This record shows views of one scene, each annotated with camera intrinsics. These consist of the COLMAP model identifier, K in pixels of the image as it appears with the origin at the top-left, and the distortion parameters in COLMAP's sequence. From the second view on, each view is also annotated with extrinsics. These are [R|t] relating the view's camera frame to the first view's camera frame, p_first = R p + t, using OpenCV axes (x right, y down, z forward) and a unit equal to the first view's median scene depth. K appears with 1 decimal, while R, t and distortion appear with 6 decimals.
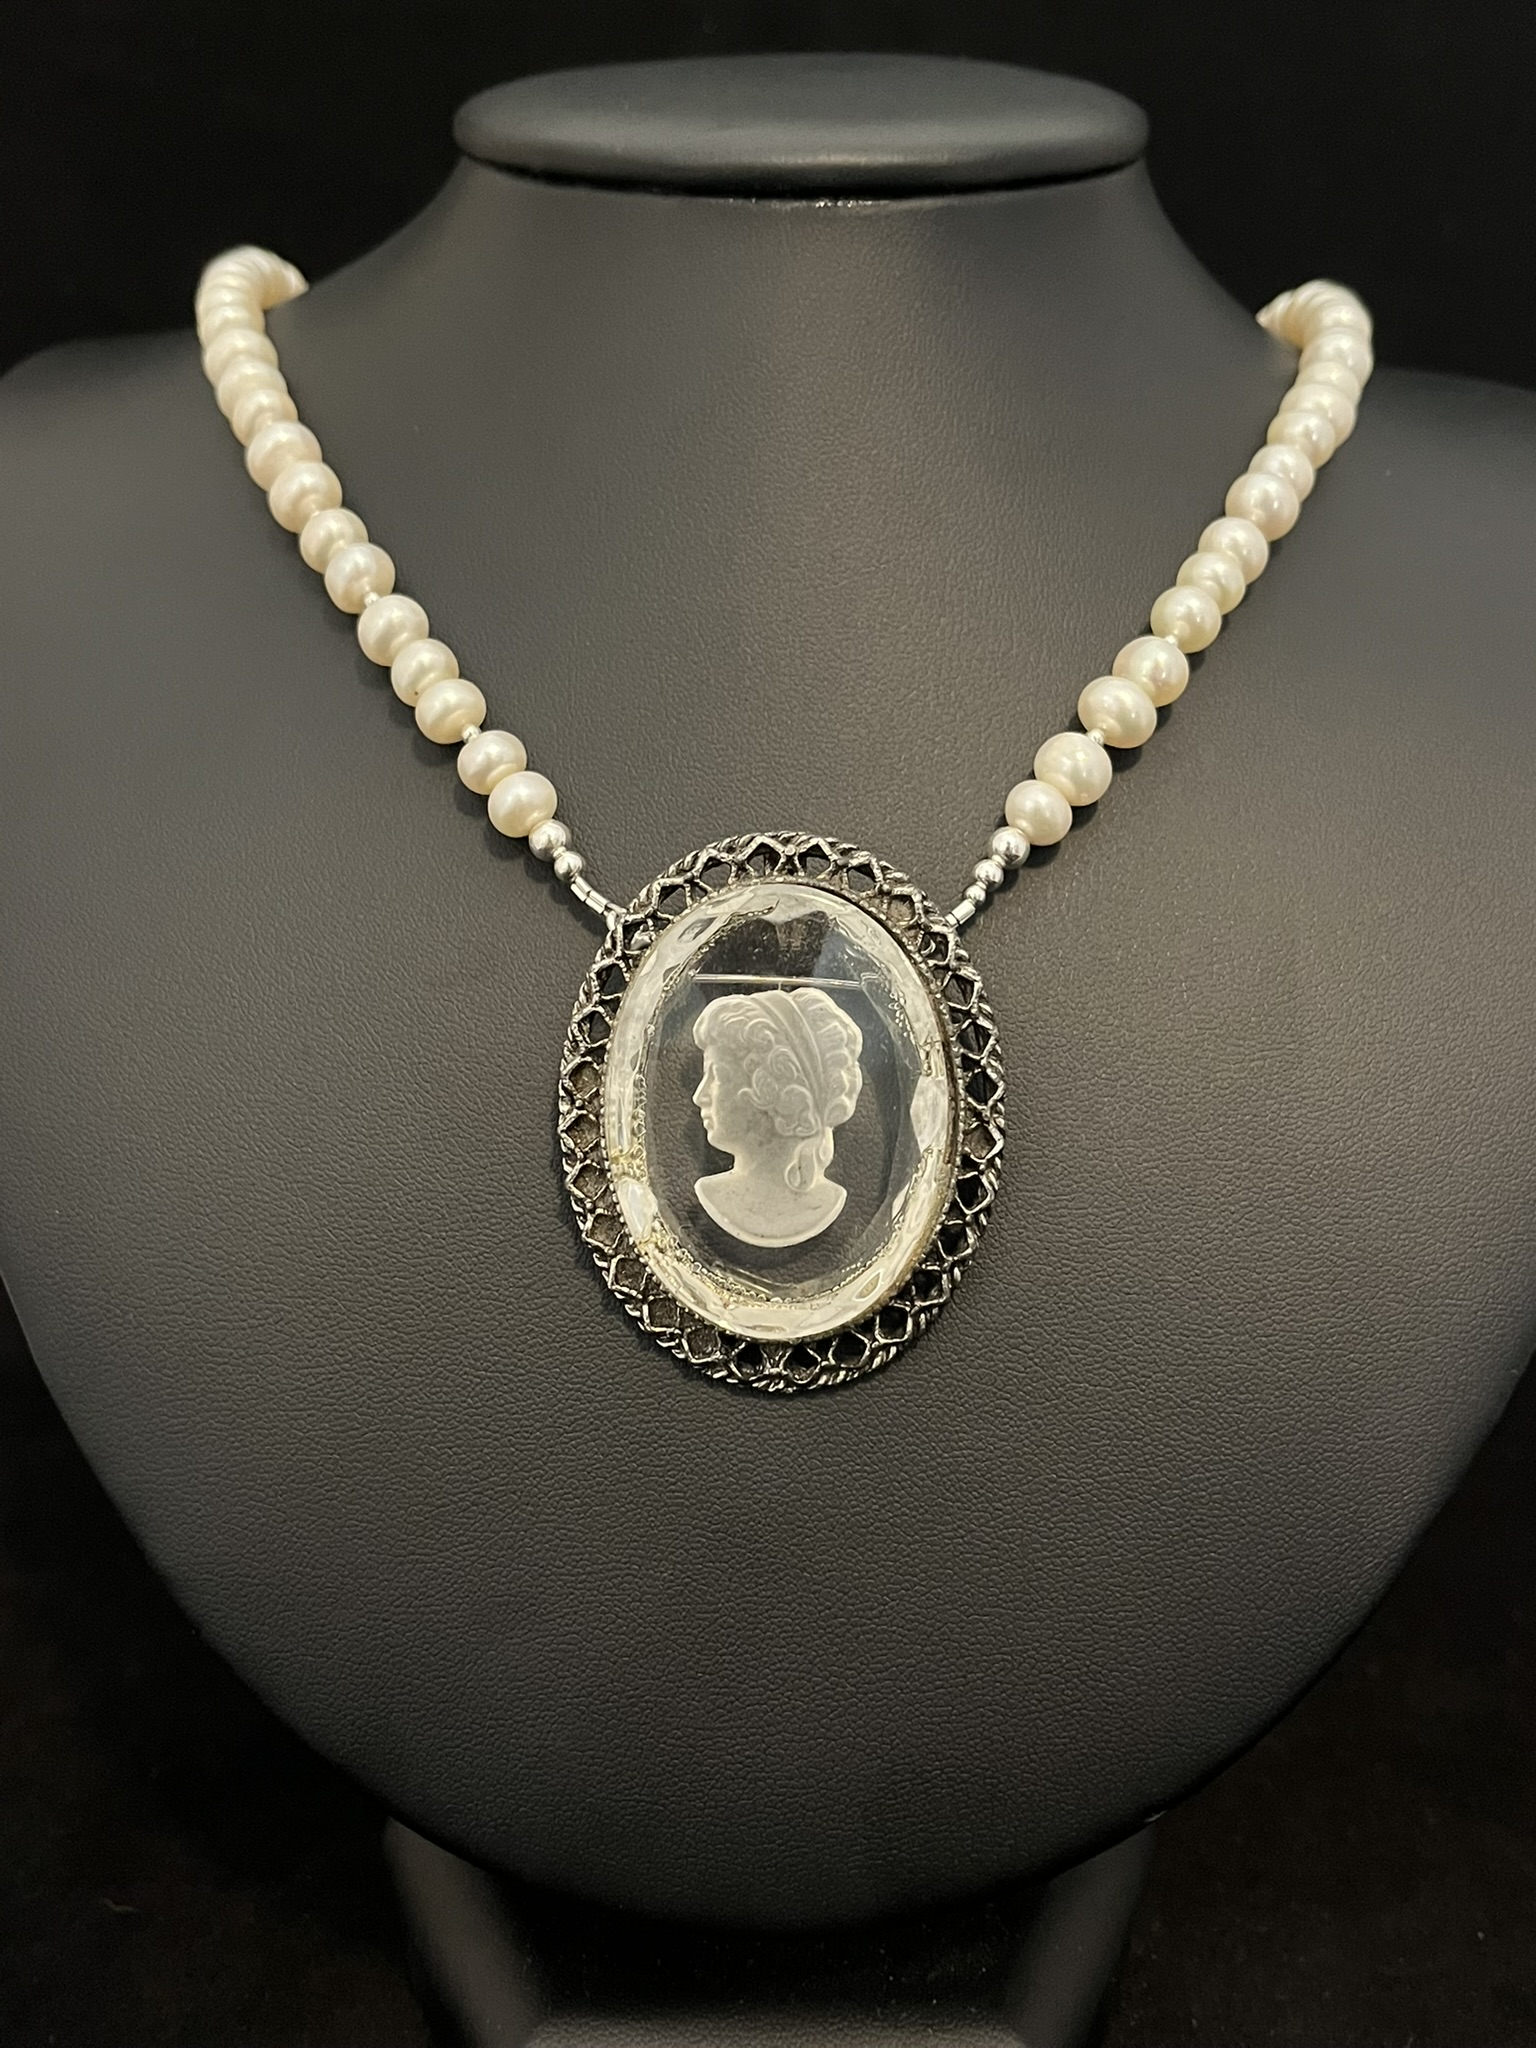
lens RADIAL K [[2211.1, 0, 768.0], [0, 2211.1, 1024.0], [0, 0, 1]] dist [0.131446, -0.700598]
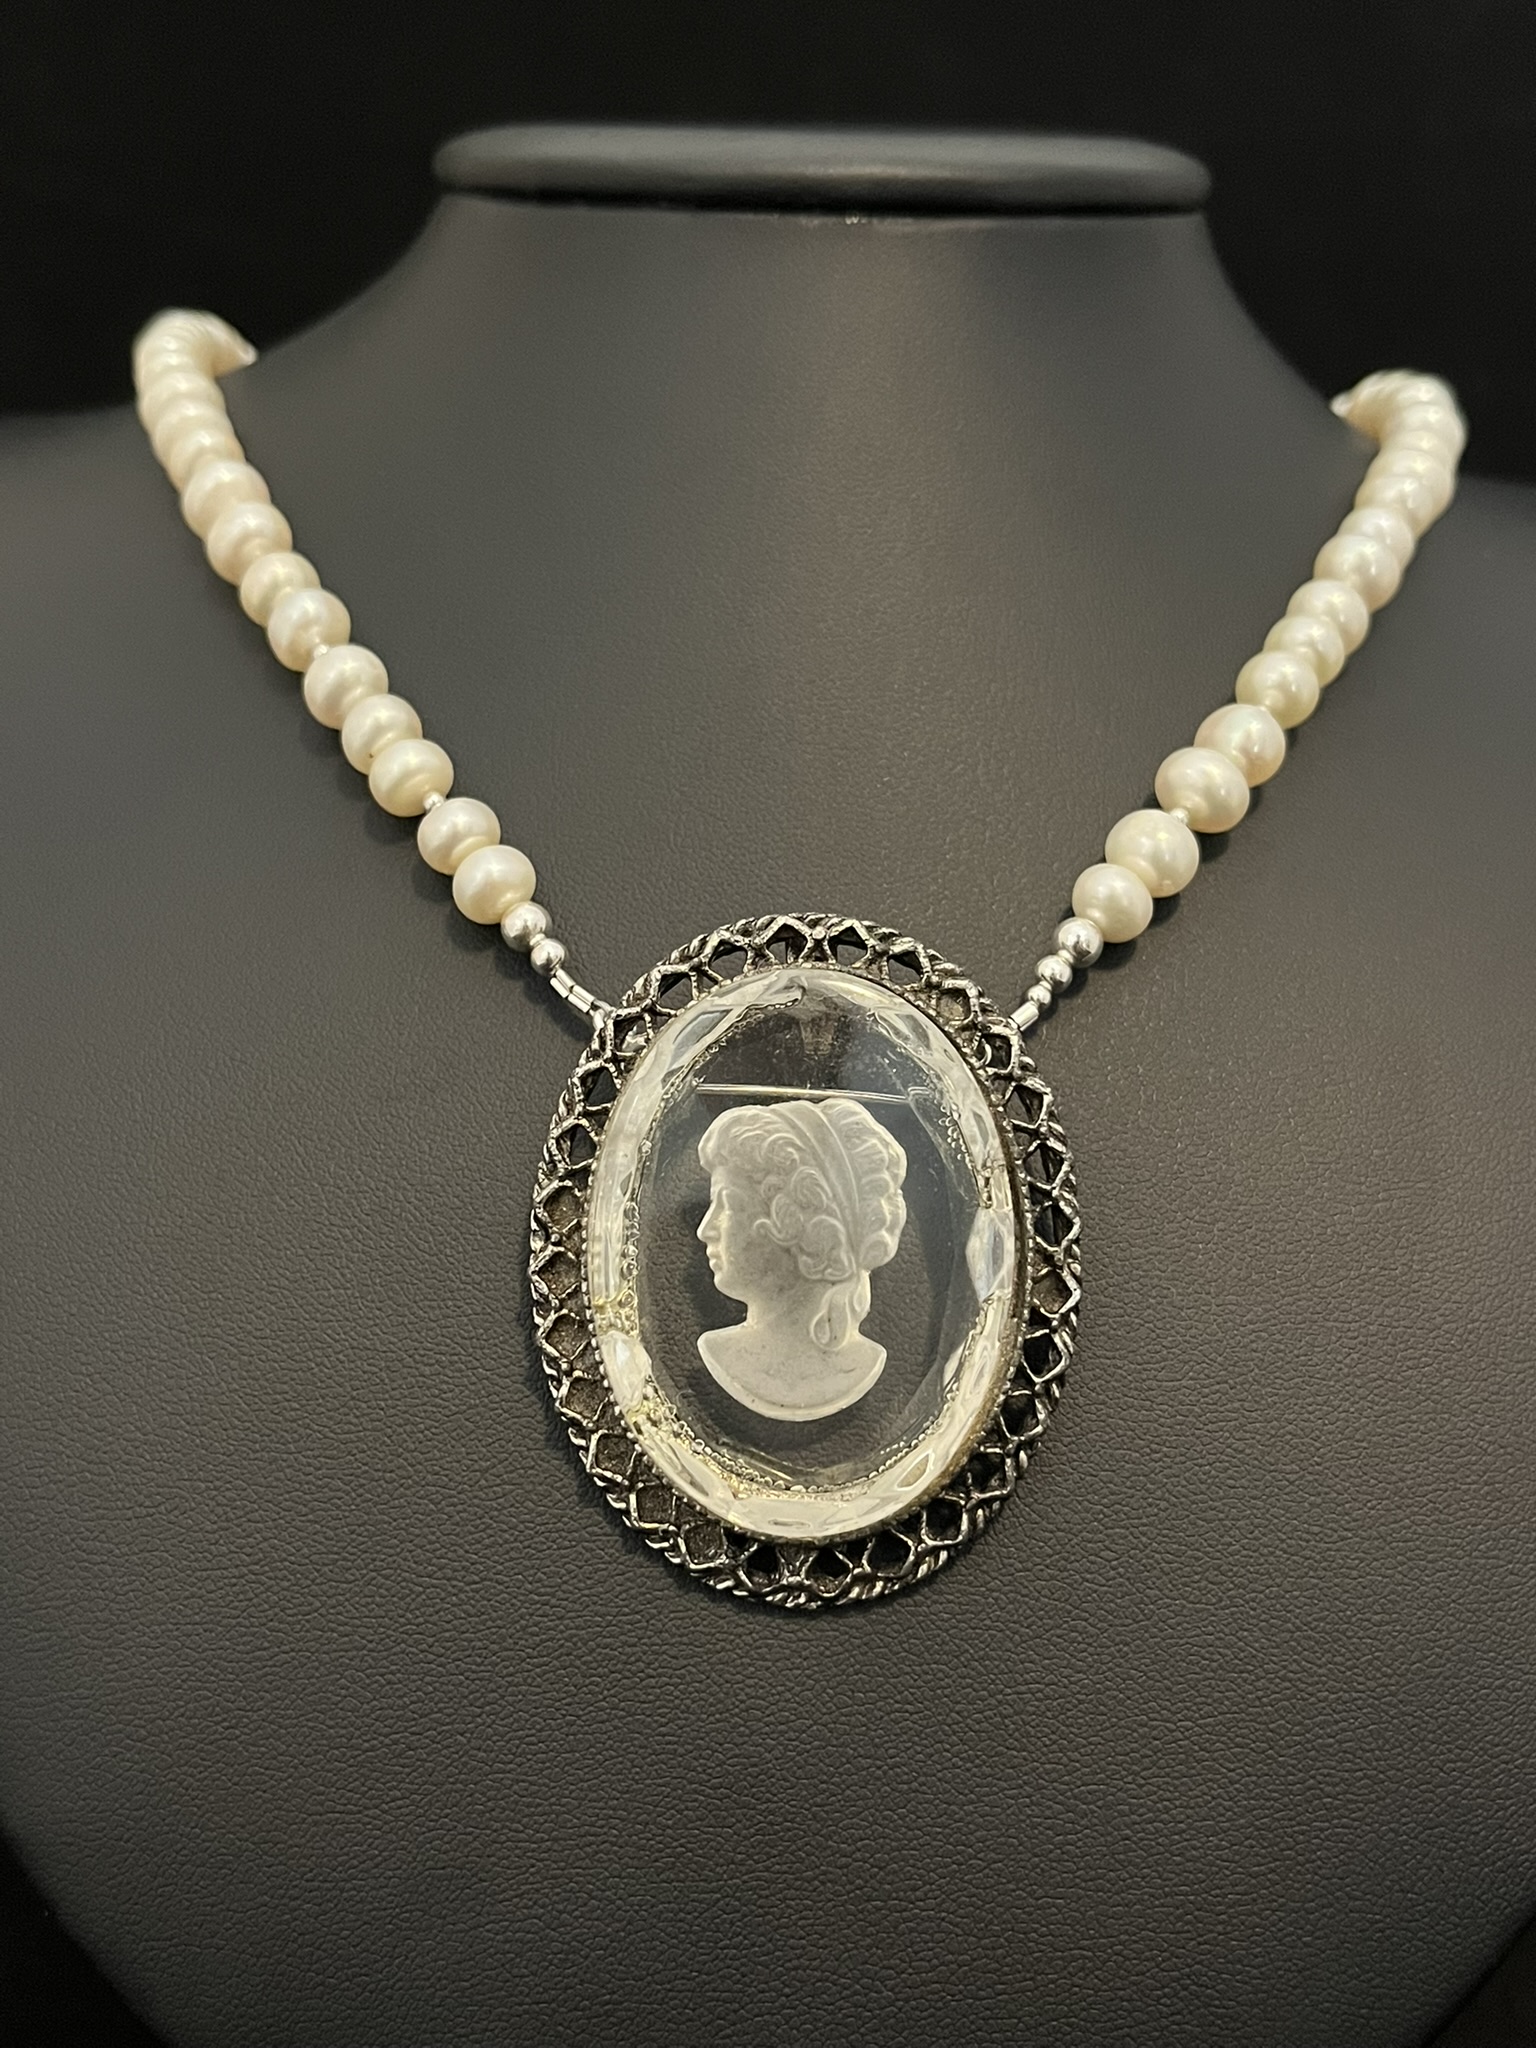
lens RADIAL K [[2211.1, 0, 768.0], [0, 2211.1, 1024.0], [0, 0, 1]] dist [0.131446, -0.700598]
pose [[0.999735, 0.013624, 0.018560, -0.023785], [-0.011398, 0.993285, -0.115133, 0.050154], [-0.020004, 0.114891, 0.993177, 0.186356]]
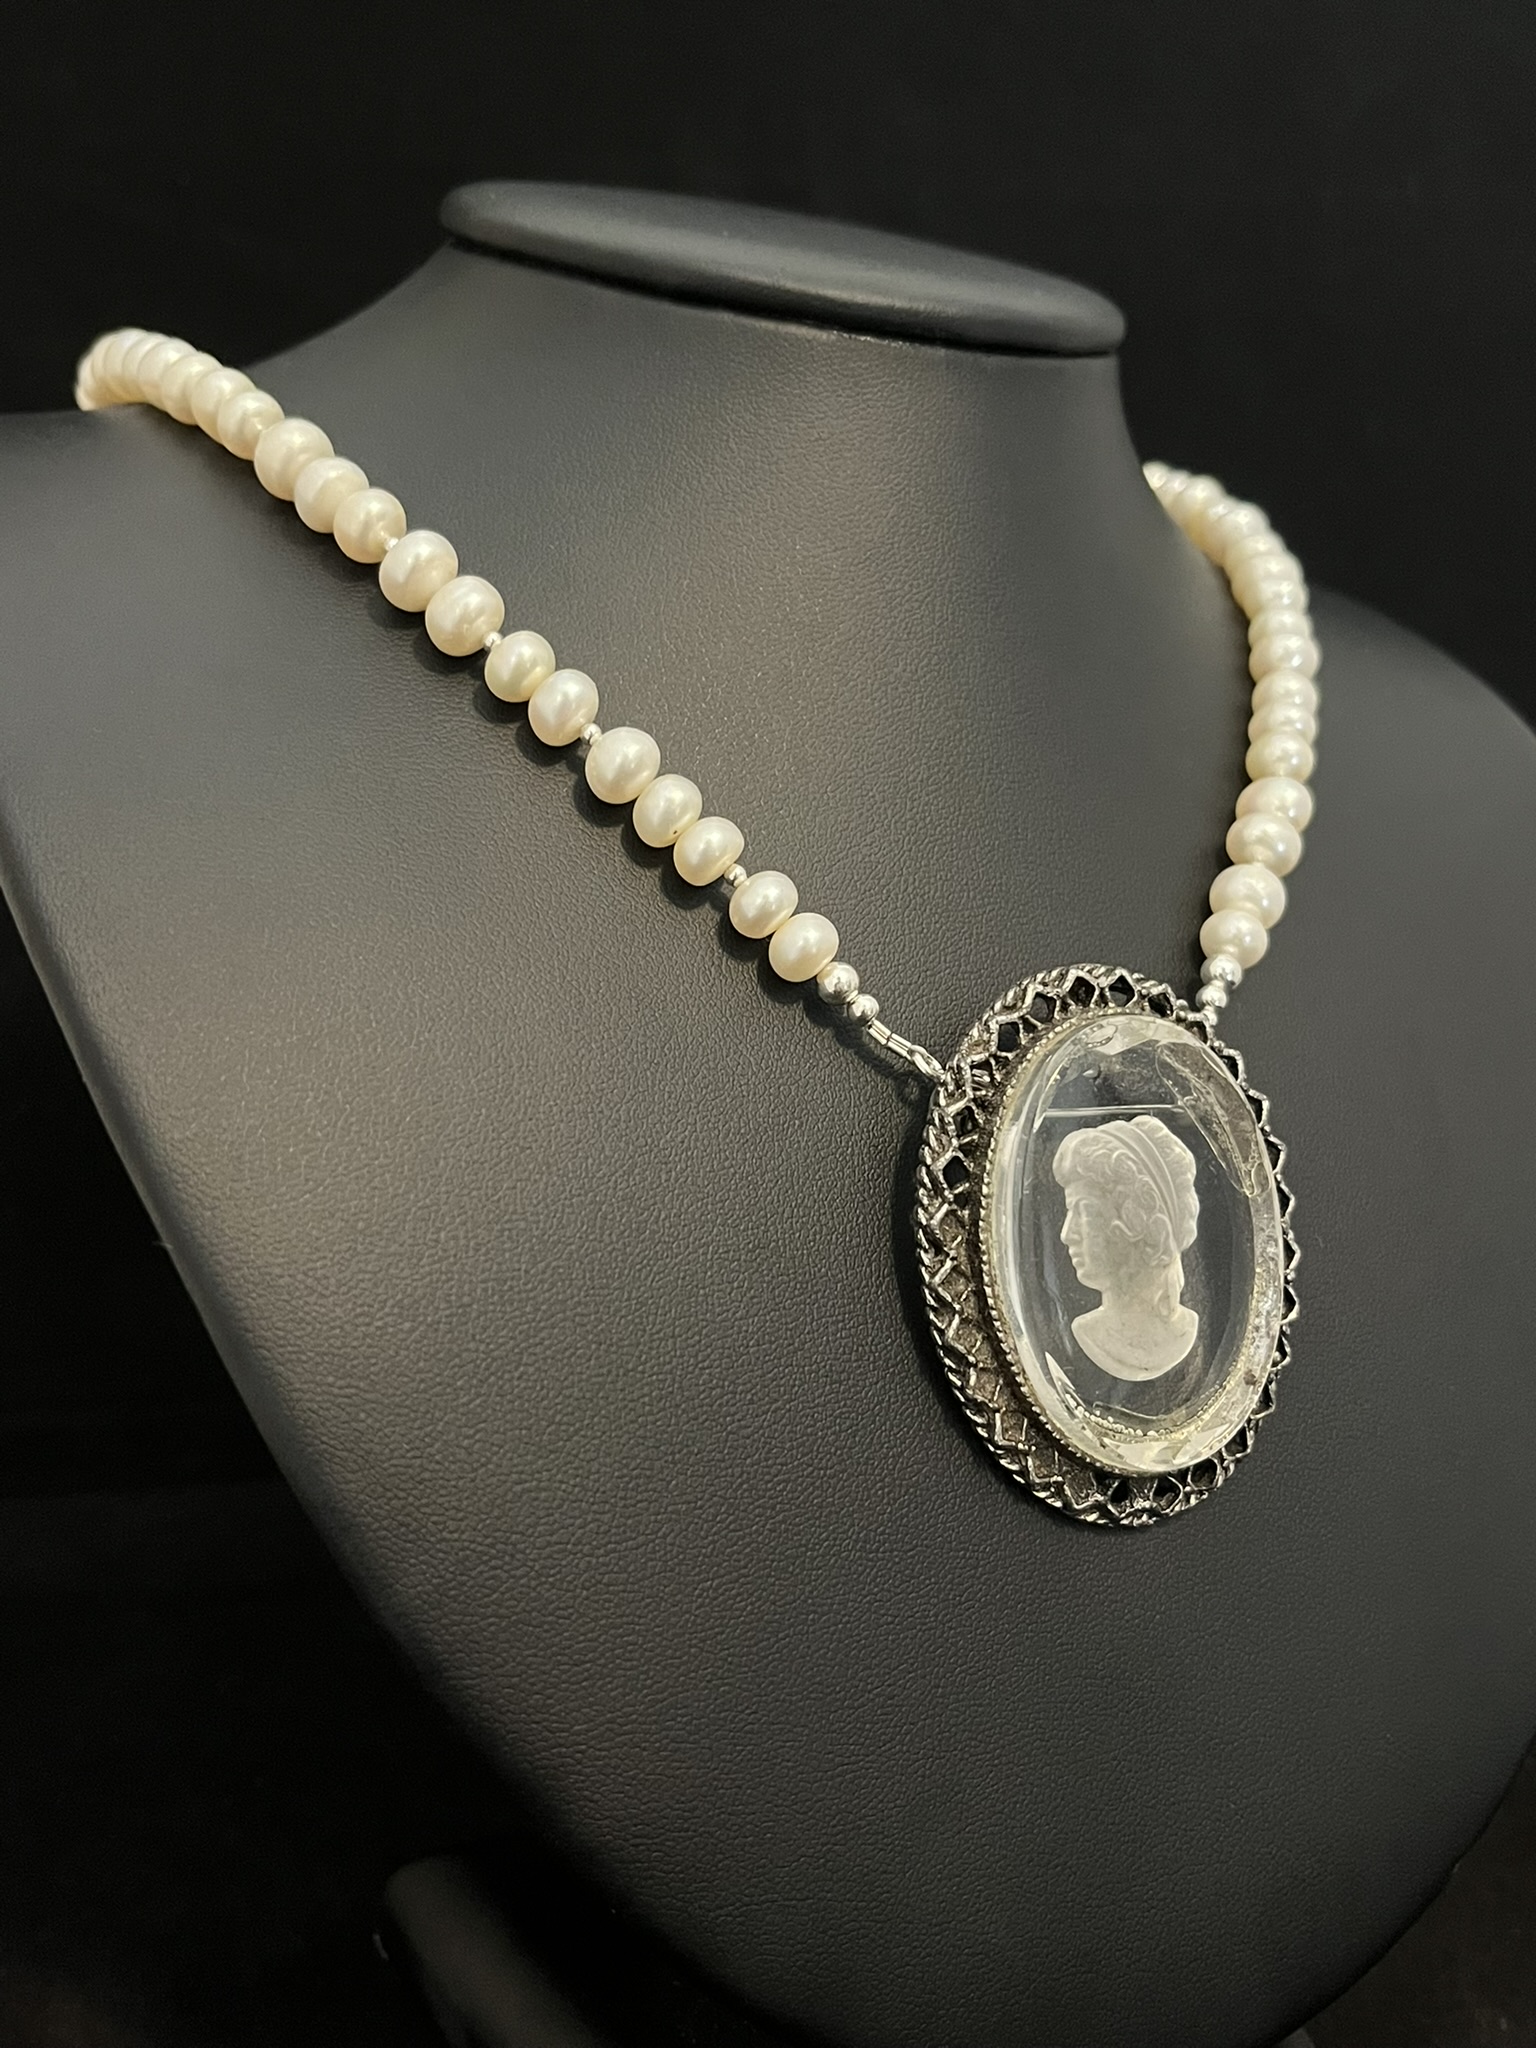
lens RADIAL K [[2211.1, 0, 768.0], [0, 2211.1, 1024.0], [0, 0, 1]] dist [0.131446, -0.700598]
pose [[0.874268, -0.048172, 0.483048, -0.611464], [0.078374, 0.996017, -0.042520, -0.028635], [-0.479076, 0.075032, 0.874561, 0.191897]]
